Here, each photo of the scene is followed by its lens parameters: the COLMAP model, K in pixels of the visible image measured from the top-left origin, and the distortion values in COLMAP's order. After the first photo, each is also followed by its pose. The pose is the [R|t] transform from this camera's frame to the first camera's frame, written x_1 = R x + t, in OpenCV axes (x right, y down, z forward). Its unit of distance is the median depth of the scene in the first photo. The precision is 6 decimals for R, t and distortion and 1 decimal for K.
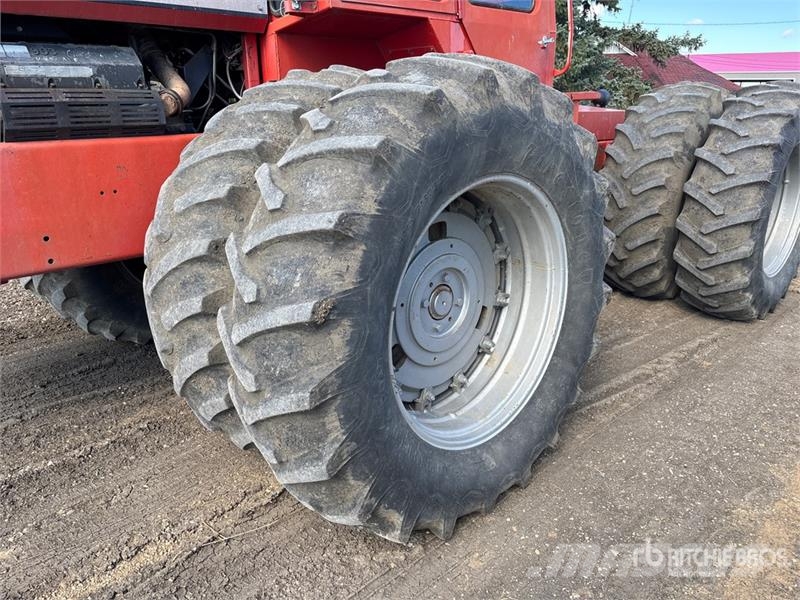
lens RADIAL K [[589.3, 0, 400.3], [0, 589.3, 301.4], [0, 0, 1]] dist [0.045075, -0.047207]
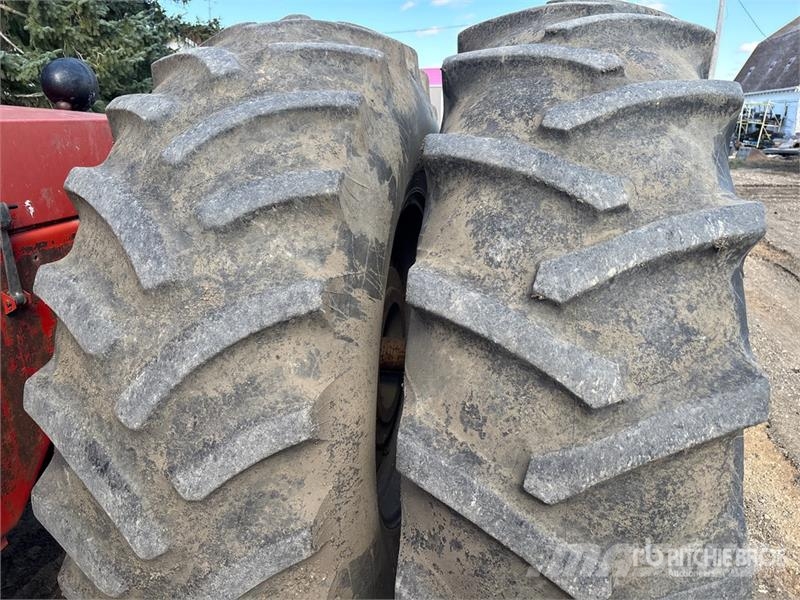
lens RADIAL K [[592.3, 0, 397.3], [0, 592.3, 303.5], [0, 0, 1]] dist [0.034795, -0.045112]
pose [[0.823917, -0.194912, 0.532137, 0.548914], [0.206910, 0.977632, 0.037726, -0.372037], [-0.527588, 0.079022, 0.845817, 1.197926]]
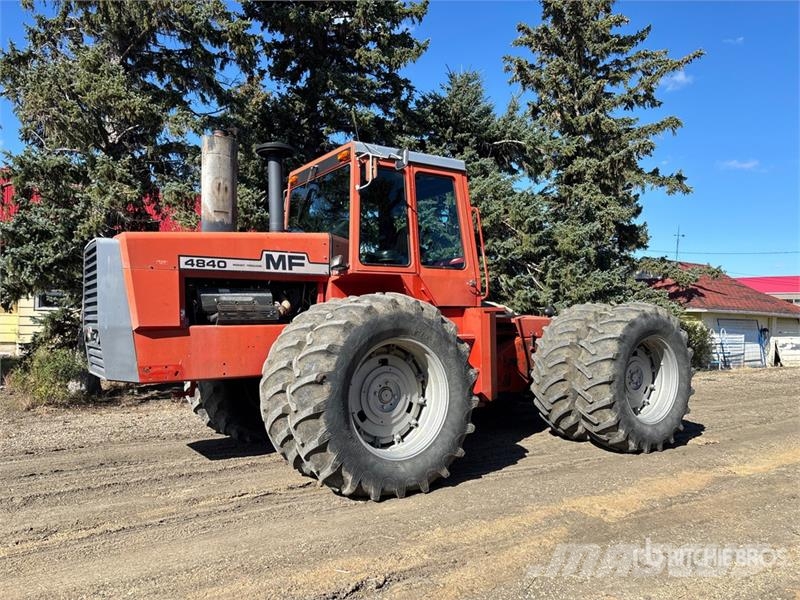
lens RADIAL K [[579.1, 0, 396.5], [0, 579.1, 301.4], [0, 0, 1]] dist [0.004547, -0.009184]
pose [[0.985289, 0.001316, -0.170892, 0.391770], [-0.060357, 0.938209, -0.340766, 0.332805], [0.159884, 0.346068, 0.924486, -0.916523]]
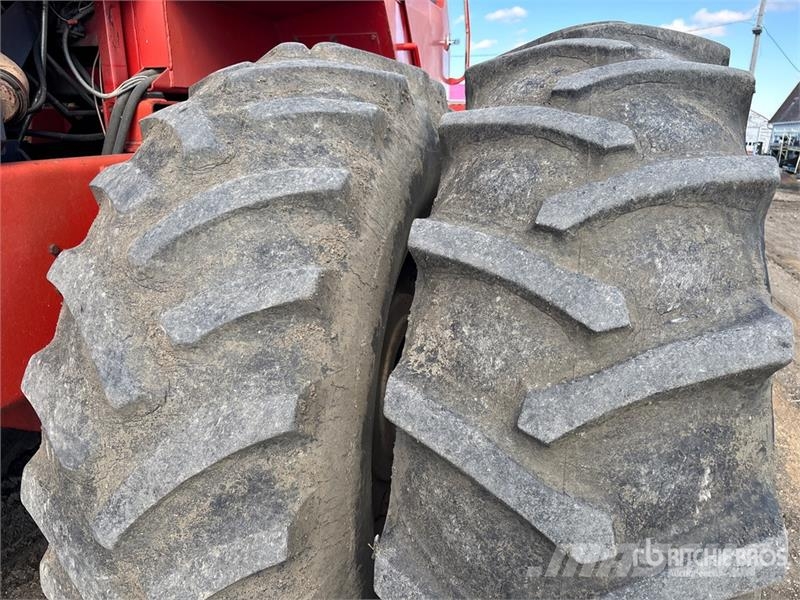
lens RADIAL K [[589.3, 0, 399.4], [0, 589.3, 303.7], [0, 0, 1]] dist [0.045075, -0.047207]
pose [[0.873895, -0.128125, 0.468926, -0.320431], [0.143111, 0.989700, 0.003715, -0.115498], [-0.464572, 0.063862, 0.883230, 0.403054]]
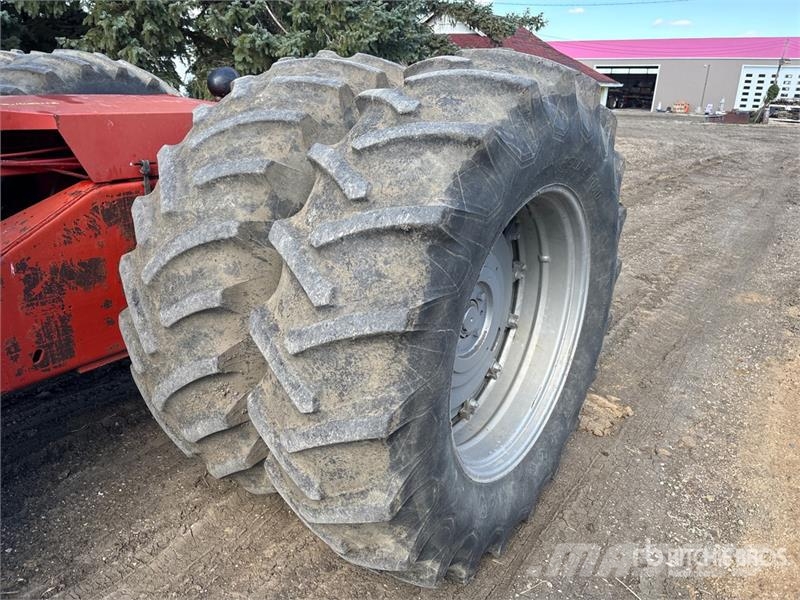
lens RADIAL K [[589.3, 0, 404.0], [0, 589.3, 300.0], [0, 0, 1]] dist [0.045075, -0.047207]
pose [[0.983030, -0.050052, 0.176484, 0.747387], [0.045449, 0.998515, 0.030031, -0.312398], [-0.177725, -0.021500, 0.983845, 0.885805]]
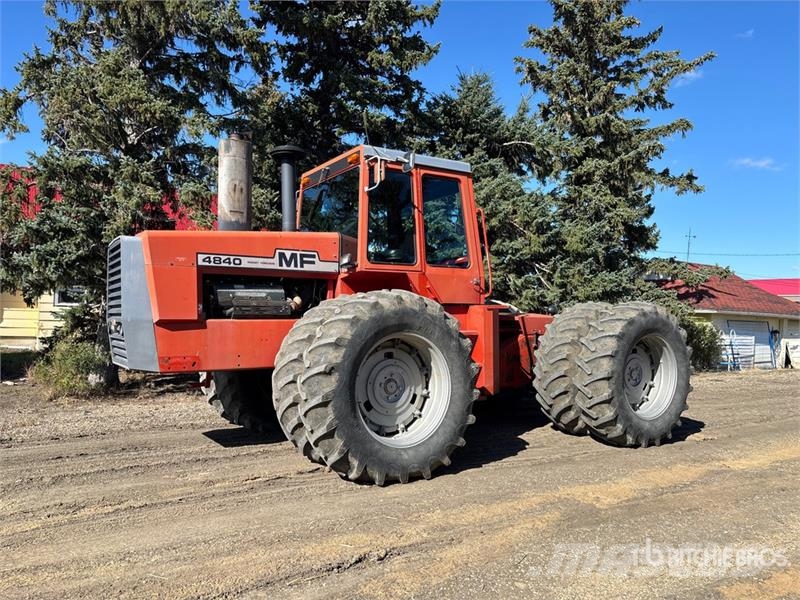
lens RADIAL K [[579.1, 0, 395.5], [0, 579.1, 302.6], [0, 0, 1]] dist [0.004547, -0.009184]
pose [[0.981312, 0.009758, -0.192178, 0.428253], [-0.075225, 0.938691, -0.336454, 0.372950], [0.177112, 0.344622, 0.921882, -0.998020]]
